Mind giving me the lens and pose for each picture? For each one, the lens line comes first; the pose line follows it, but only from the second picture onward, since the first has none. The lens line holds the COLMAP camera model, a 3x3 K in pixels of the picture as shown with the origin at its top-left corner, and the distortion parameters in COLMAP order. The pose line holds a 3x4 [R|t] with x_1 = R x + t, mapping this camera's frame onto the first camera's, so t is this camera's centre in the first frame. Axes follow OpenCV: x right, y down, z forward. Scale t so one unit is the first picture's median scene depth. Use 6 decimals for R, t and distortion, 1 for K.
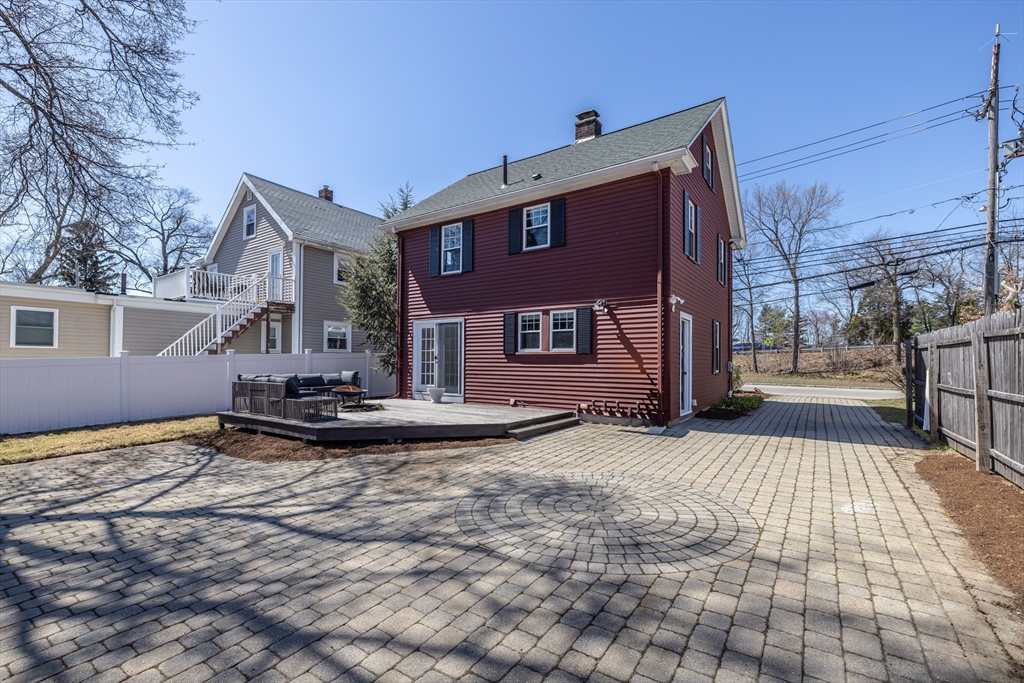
lens RADIAL K [[449.9, 0, 503.0], [0, 449.9, 355.7], [0, 0, 1]] dist [0.006101, -0.001917]
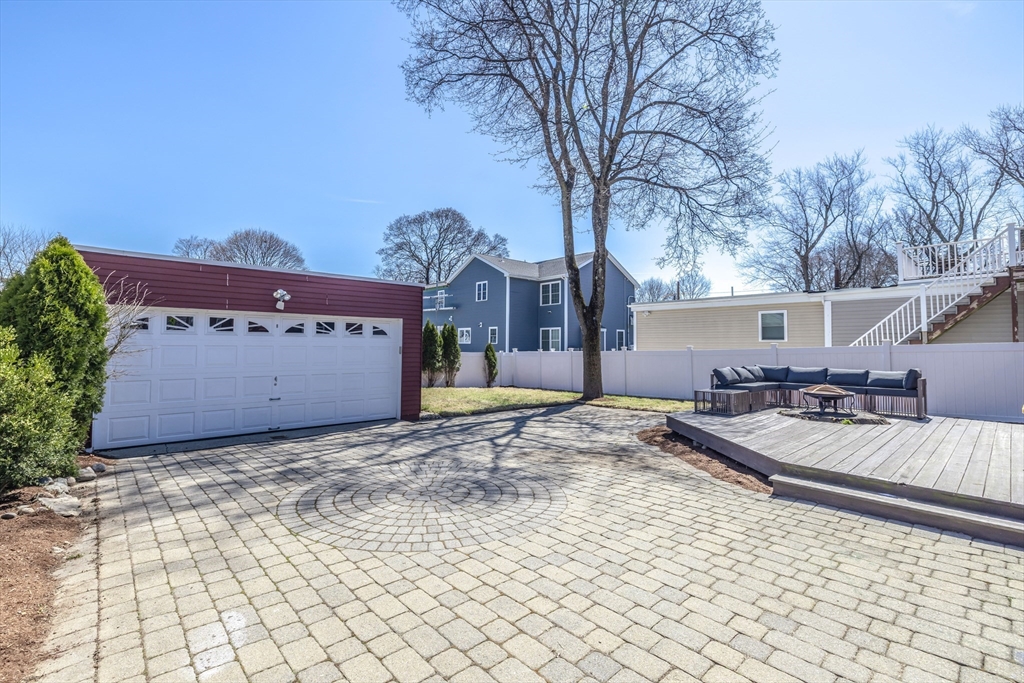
lens RADIAL K [[449.9, 0, 486.0], [0, 449.9, 330.3], [0, 0, 1]] dist [0.006101, -0.001917]
pose [[-0.246954, -0.042807, -0.968081, 0.598043], [0.005942, 0.998938, -0.045687, 0.006077], [0.969009, -0.017035, -0.246438, 0.697119]]
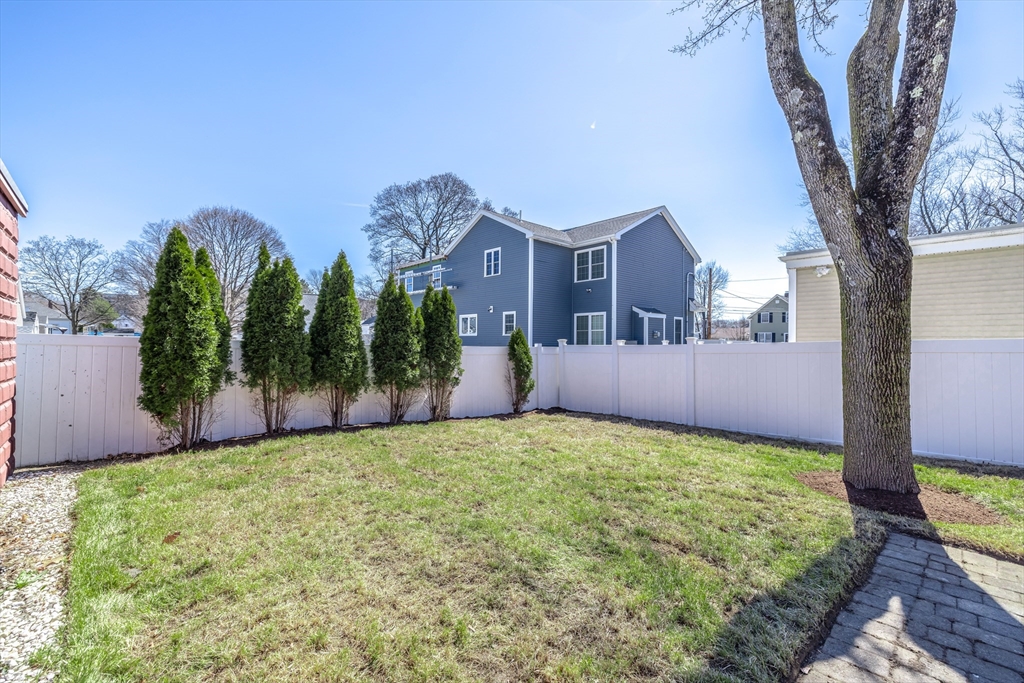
lens RADIAL K [[426.1, 0, 505.7], [0, 426.1, 338.5], [0, 0, 1]] dist [-0.000910, -0.000451]
pose [[-0.206048, -0.018626, -0.978365, -0.491752], [0.007776, 0.999756, -0.020671, 0.014189], [0.978511, -0.011867, -0.205853, 0.357188]]
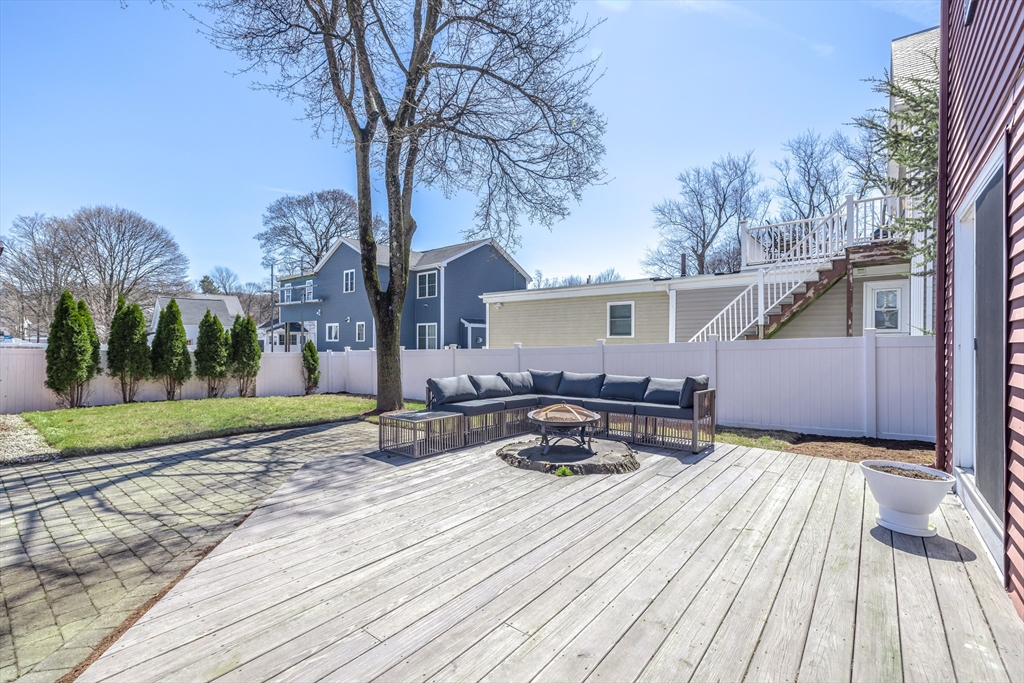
lens RADIAL K [[449.9, 0, 499.0], [0, 449.9, 342.9], [0, 0, 1]] dist [0.006101, -0.001917]
pose [[-0.086049, -0.010881, -0.996231, 0.155682], [0.011683, 0.999861, -0.011930, 0.006373], [0.996222, -0.012665, -0.085910, 1.073148]]
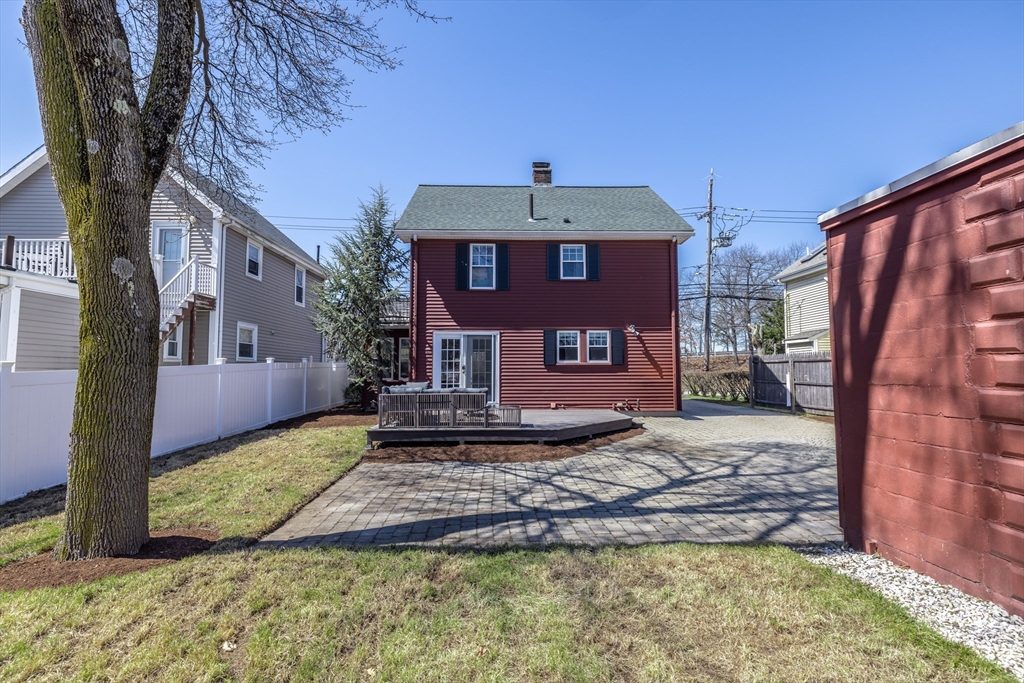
lens RADIAL K [[484.5, 0, 508.0], [0, 484.5, 342.0], [0, 0, 1]] dist [-0.002671, -0.000378]
pose [[0.802681, 0.028946, 0.595706, -1.029823], [-0.002492, 0.998976, -0.045183, -0.006909], [-0.596404, 0.034783, 0.801931, 0.057882]]
